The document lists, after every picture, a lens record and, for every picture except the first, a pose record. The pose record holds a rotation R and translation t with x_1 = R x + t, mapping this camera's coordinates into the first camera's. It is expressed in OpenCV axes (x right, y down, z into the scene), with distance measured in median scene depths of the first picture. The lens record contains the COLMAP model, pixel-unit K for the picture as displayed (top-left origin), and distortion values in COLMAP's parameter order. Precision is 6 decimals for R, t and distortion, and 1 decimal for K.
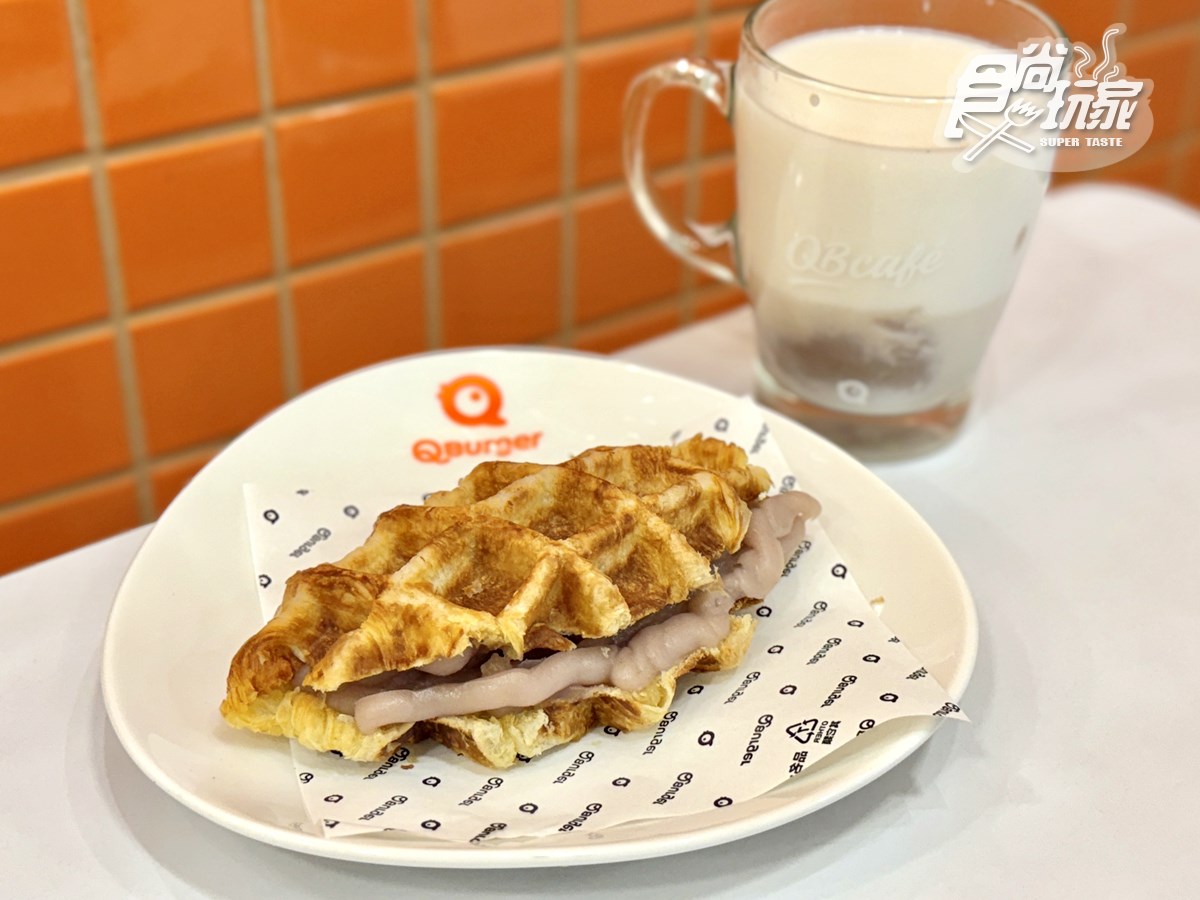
lens RADIAL K [[1698.4, 0, 600.0], [0, 1698.4, 450.0], [0, 0, 1]] dist [0.013509, -0.038480]
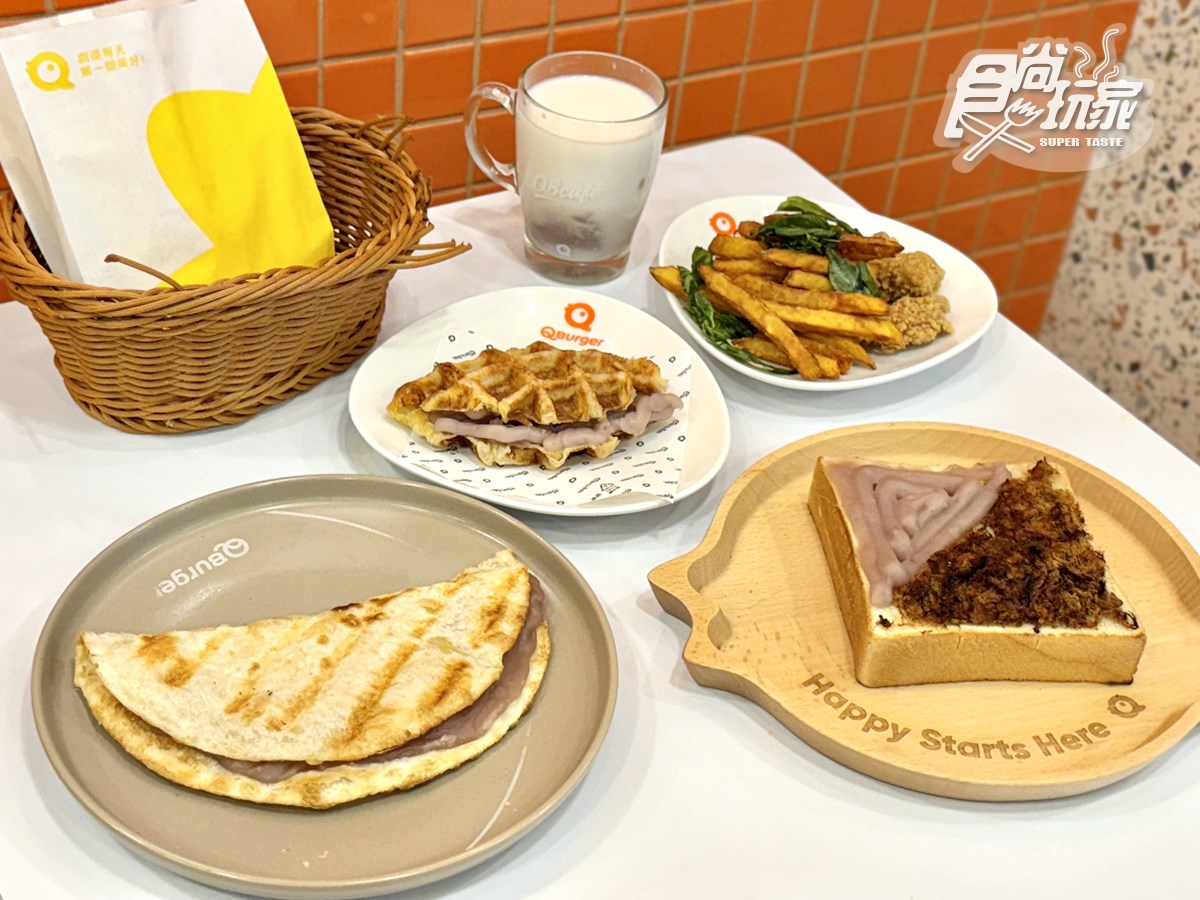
lens RADIAL K [[1698.4, 0, 600.0], [0, 1698.4, 450.0], [0, 0, 1]] dist [0.013509, -0.038480]
pose [[0.915113, 0.288849, -0.281308, 0.724987], [-0.273702, 0.957343, 0.092635, -0.090472], [0.296066, -0.007777, 0.955136, -1.168043]]
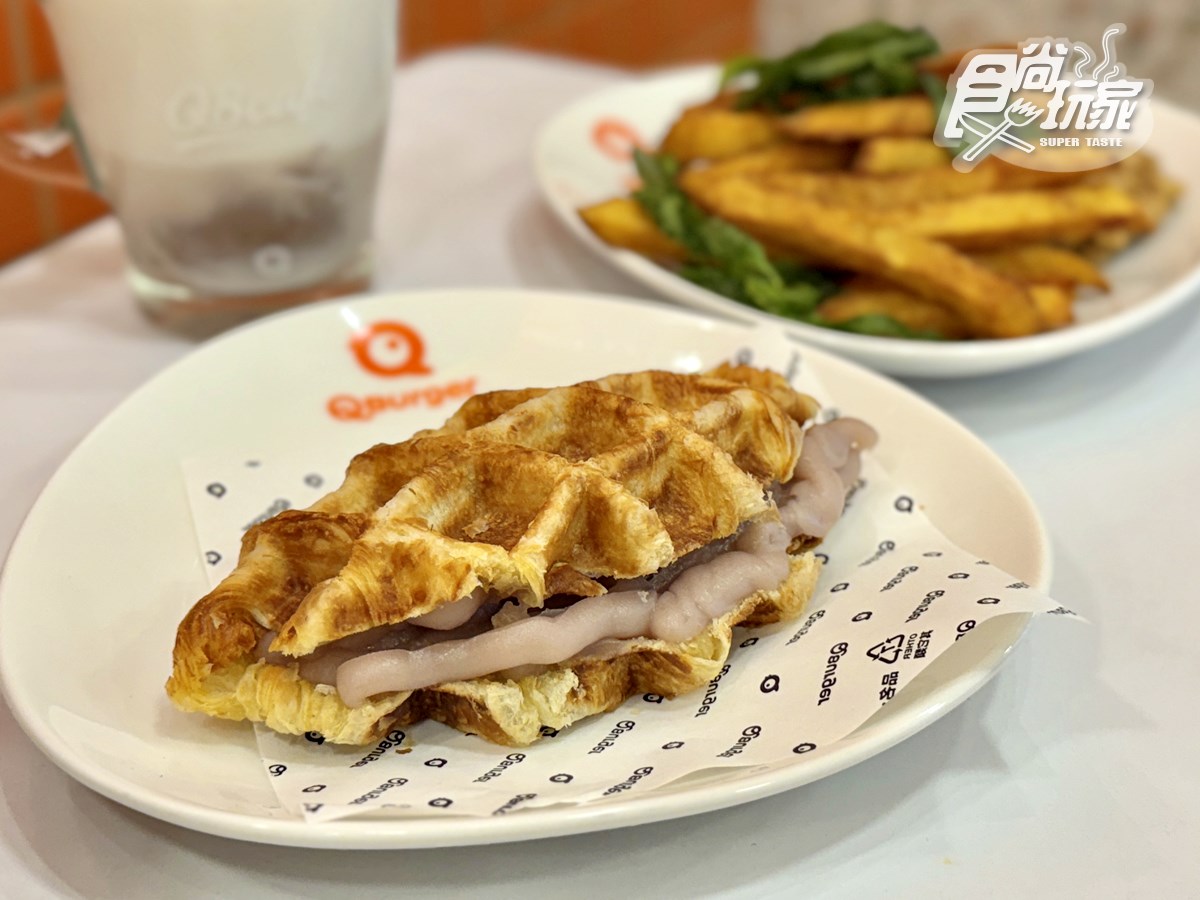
lens RADIAL K [[1716.2, 0, 591.6], [0, 1716.2, 475.7], [0, 0, 1]] dist [0.028572, 0.014517]
pose [[0.998270, -0.045885, 0.036764, -0.048821], [0.047920, 0.997251, -0.056516, 0.106594], [-0.034069, 0.058180, 0.997725, 0.182170]]
